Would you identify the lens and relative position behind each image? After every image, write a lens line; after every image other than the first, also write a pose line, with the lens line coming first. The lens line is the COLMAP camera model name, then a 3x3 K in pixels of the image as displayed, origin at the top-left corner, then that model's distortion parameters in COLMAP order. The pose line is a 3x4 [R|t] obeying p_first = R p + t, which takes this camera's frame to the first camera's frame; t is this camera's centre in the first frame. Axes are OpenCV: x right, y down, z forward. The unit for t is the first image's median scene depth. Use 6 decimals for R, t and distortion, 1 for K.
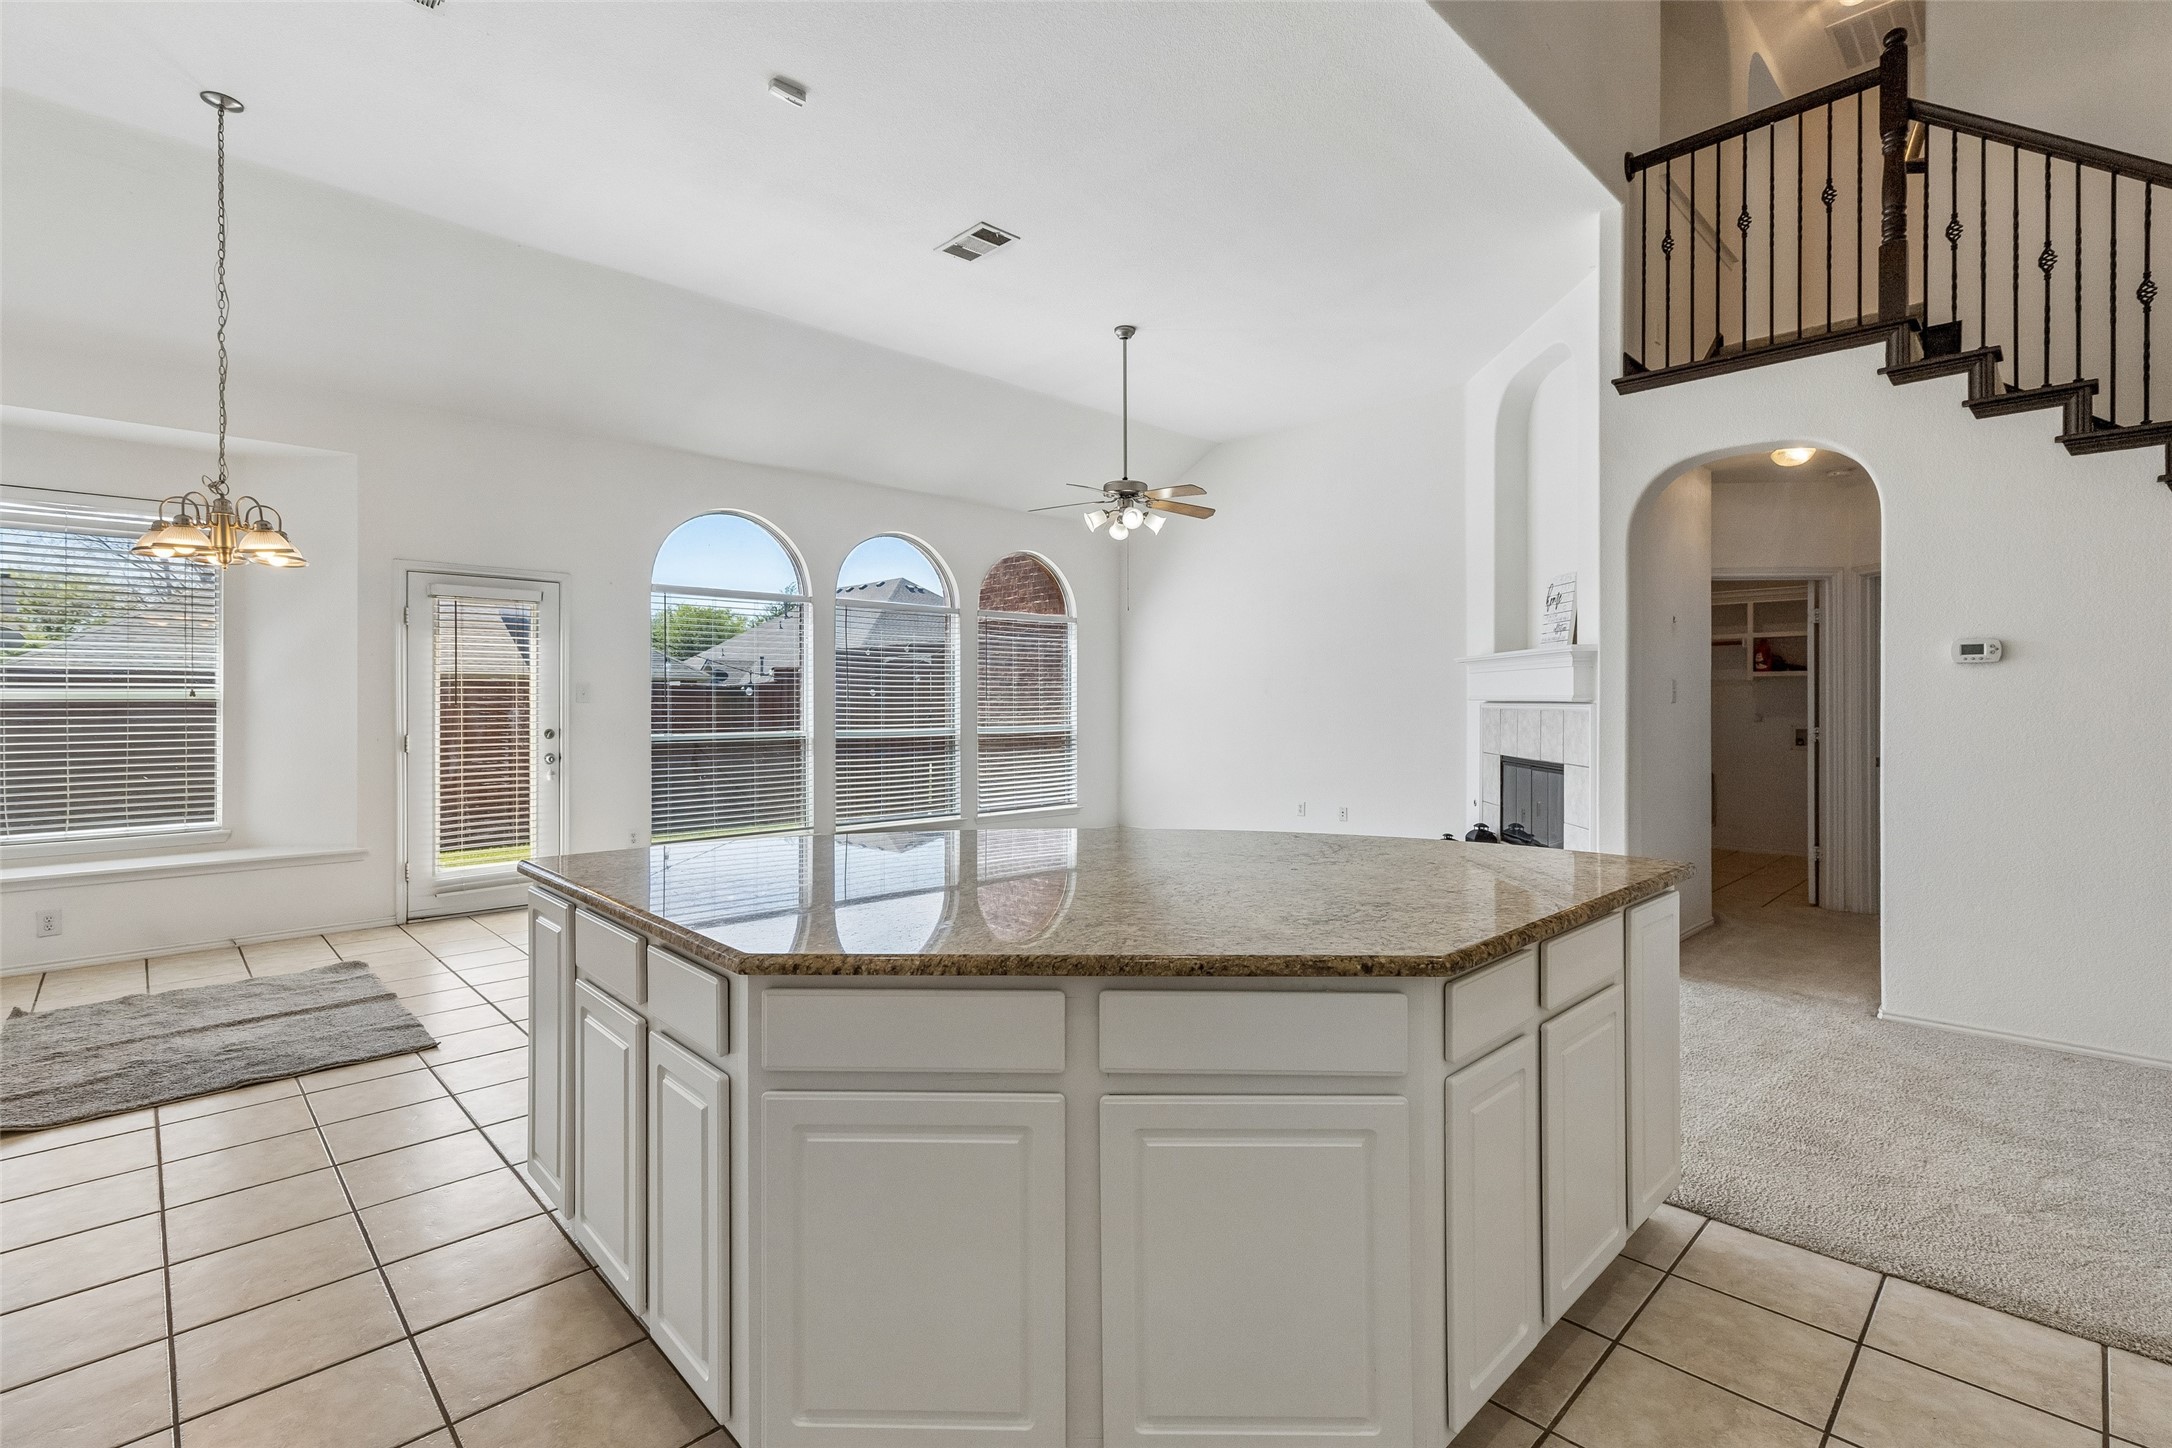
lens RADIAL K [[980.0, 0, 1105.6], [0, 980.0, 709.5], [0, 0, 1]] dist [0.009051, -0.001060]
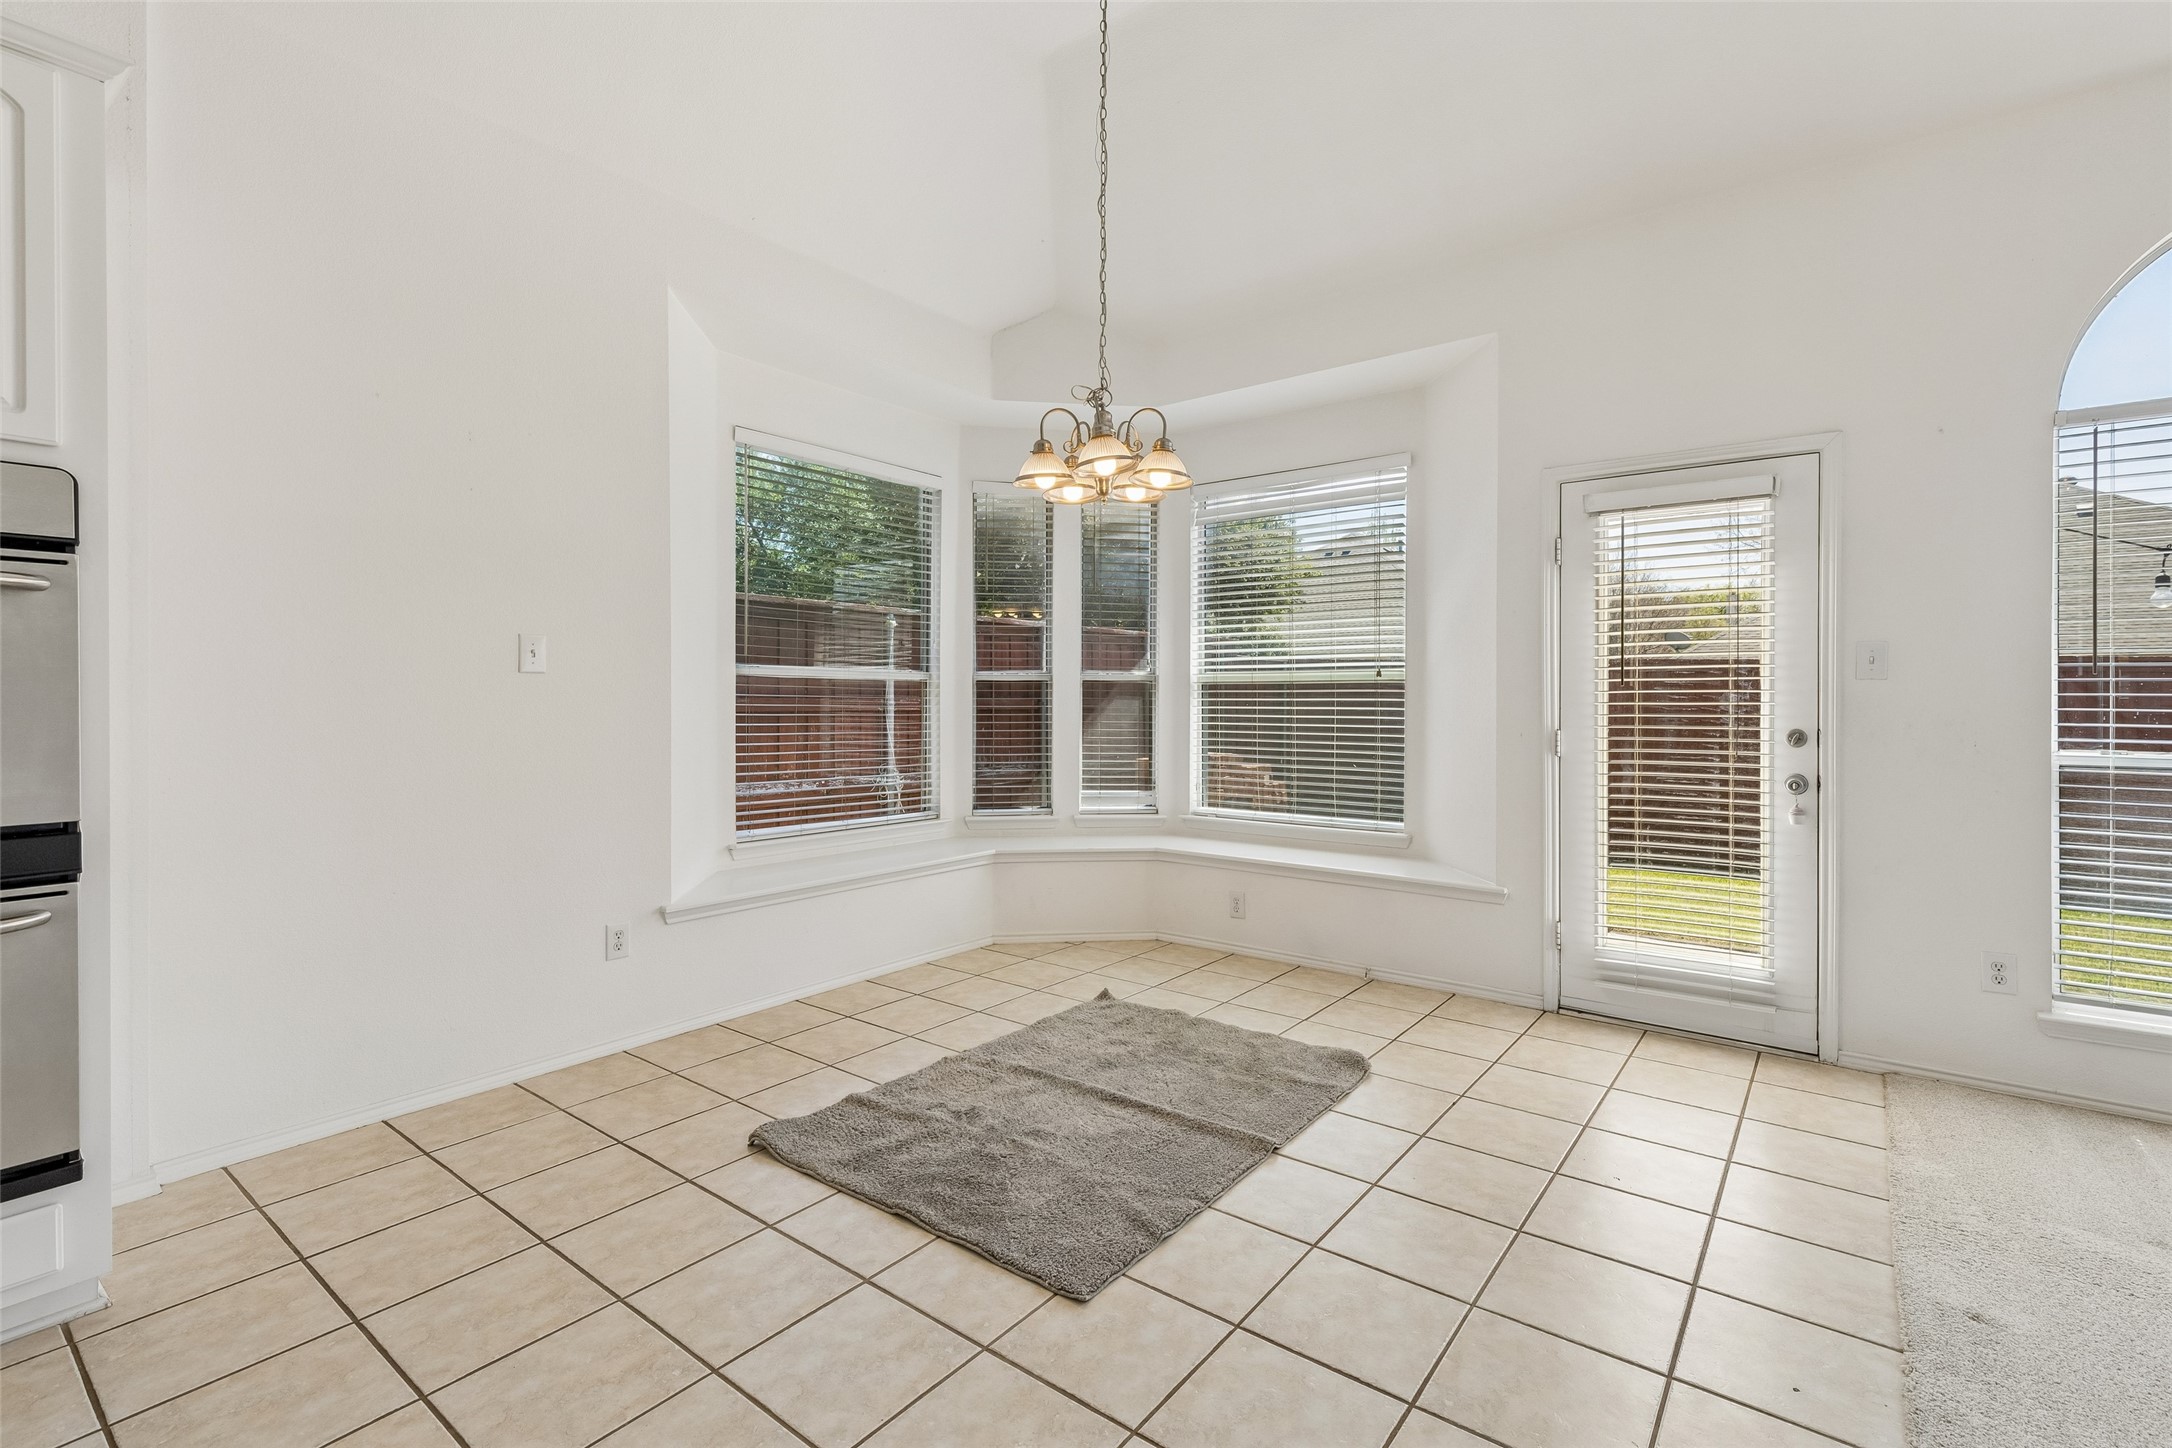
lens RADIAL K [[982.3, 0, 1092.1], [0, 982.3, 693.8], [0, 0, 1]] dist [0.000946, 0.000054]
pose [[0.128816, -0.000621, -0.991668, -0.082561], [-0.008988, 0.999958, -0.001793, 0.005017], [0.991628, 0.009144, 0.128805, 0.543538]]
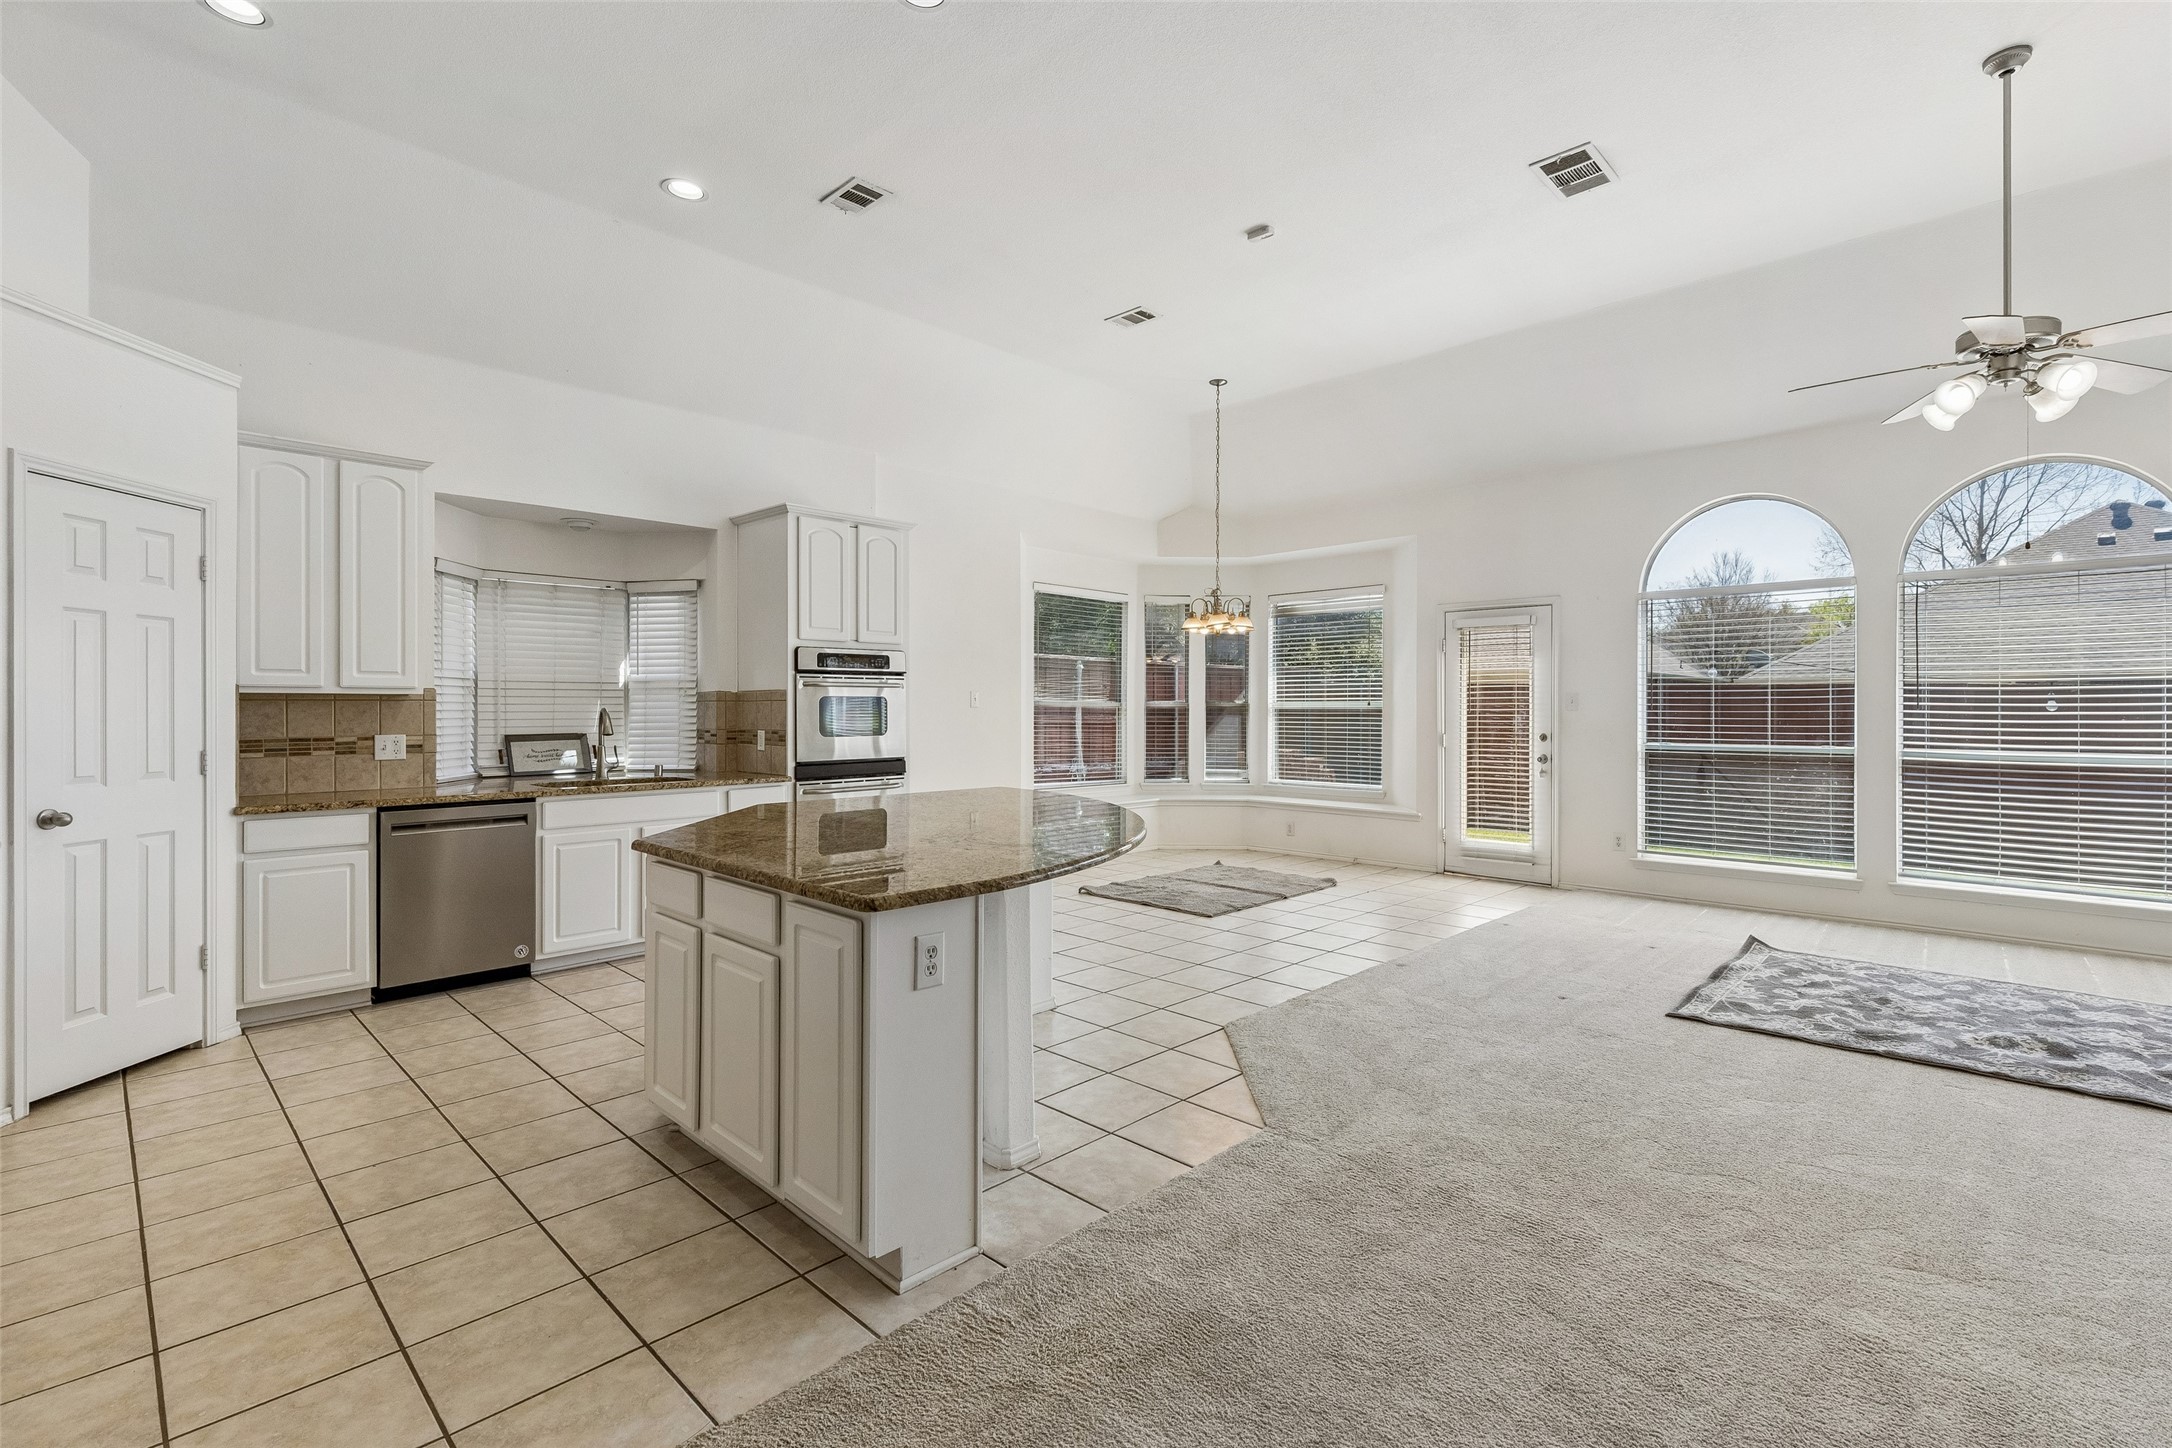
lens RADIAL K [[980.0, 0, 1105.6], [0, 980.0, 709.5], [0, 0, 1]] dist [0.009051, -0.001060]
pose [[0.022919, 0.002883, -0.999733, 0.565186], [-0.008974, 0.999956, 0.002678, -0.006363], [0.999697, 0.008910, 0.022944, 0.456684]]
